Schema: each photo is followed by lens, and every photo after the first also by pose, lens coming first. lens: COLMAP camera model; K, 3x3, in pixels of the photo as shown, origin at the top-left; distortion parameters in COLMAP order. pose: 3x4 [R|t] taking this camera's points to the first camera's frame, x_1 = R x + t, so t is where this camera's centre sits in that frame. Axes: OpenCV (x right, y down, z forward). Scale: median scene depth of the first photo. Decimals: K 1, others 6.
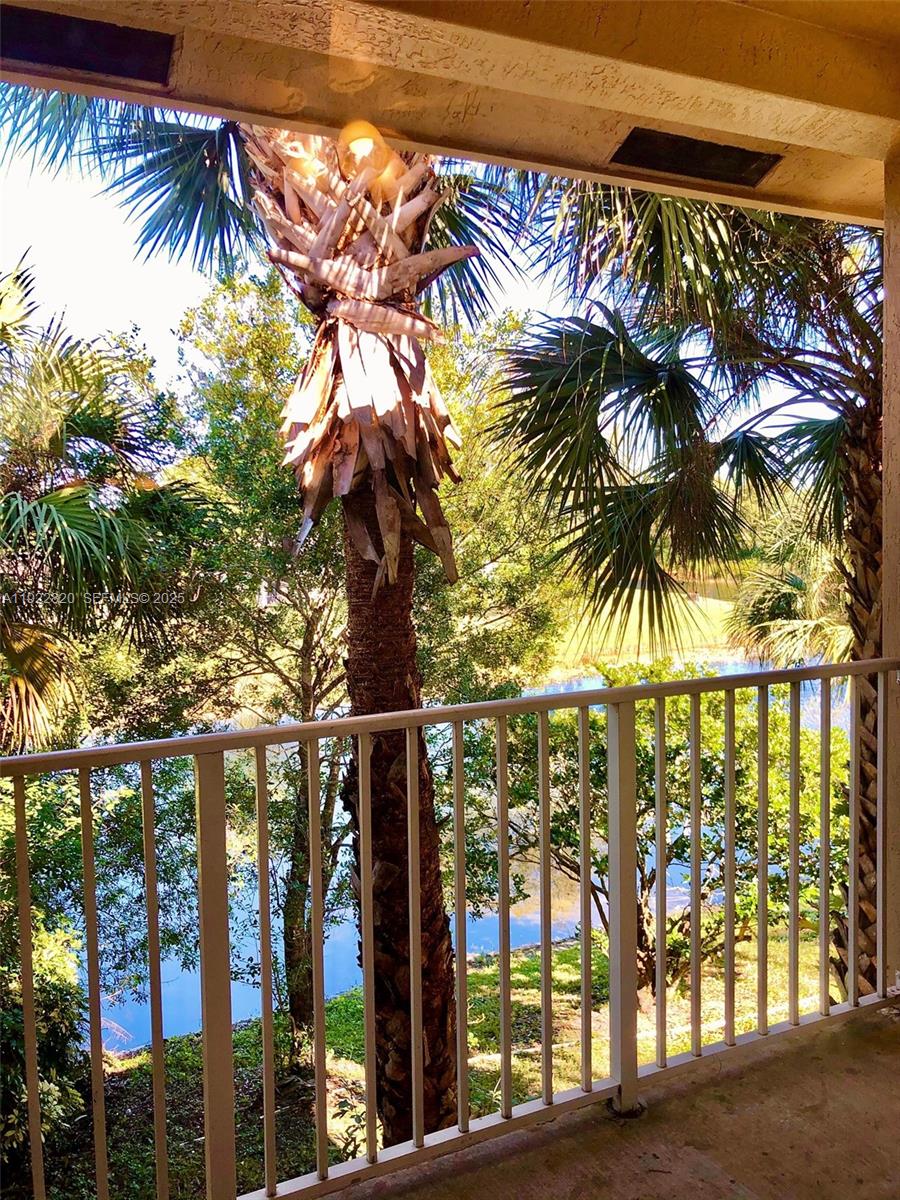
lens RADIAL K [[984.2, 0, 447.5], [0, 984.2, 593.6], [0, 0, 1]] dist [0.038801, -0.047535]
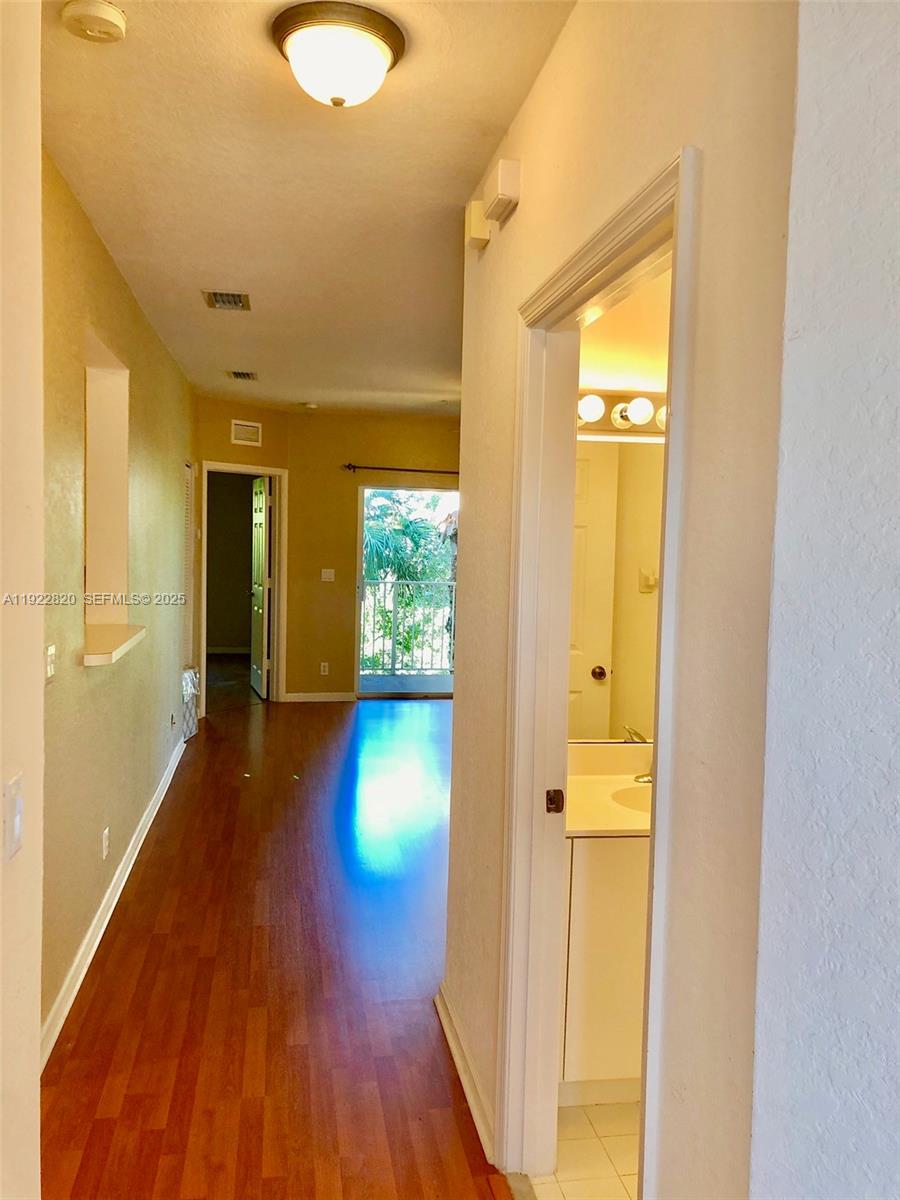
lens RADIAL K [[984.2, 0, 454.9], [0, 984.2, 589.3], [0, 0, 1]] dist [0.038801, -0.047535]
pose [[0.962091, 0.066955, -0.264382, 1.343937], [-0.070718, 0.997485, -0.004731, 0.161232], [0.263400, 0.023248, 0.964406, -3.685711]]
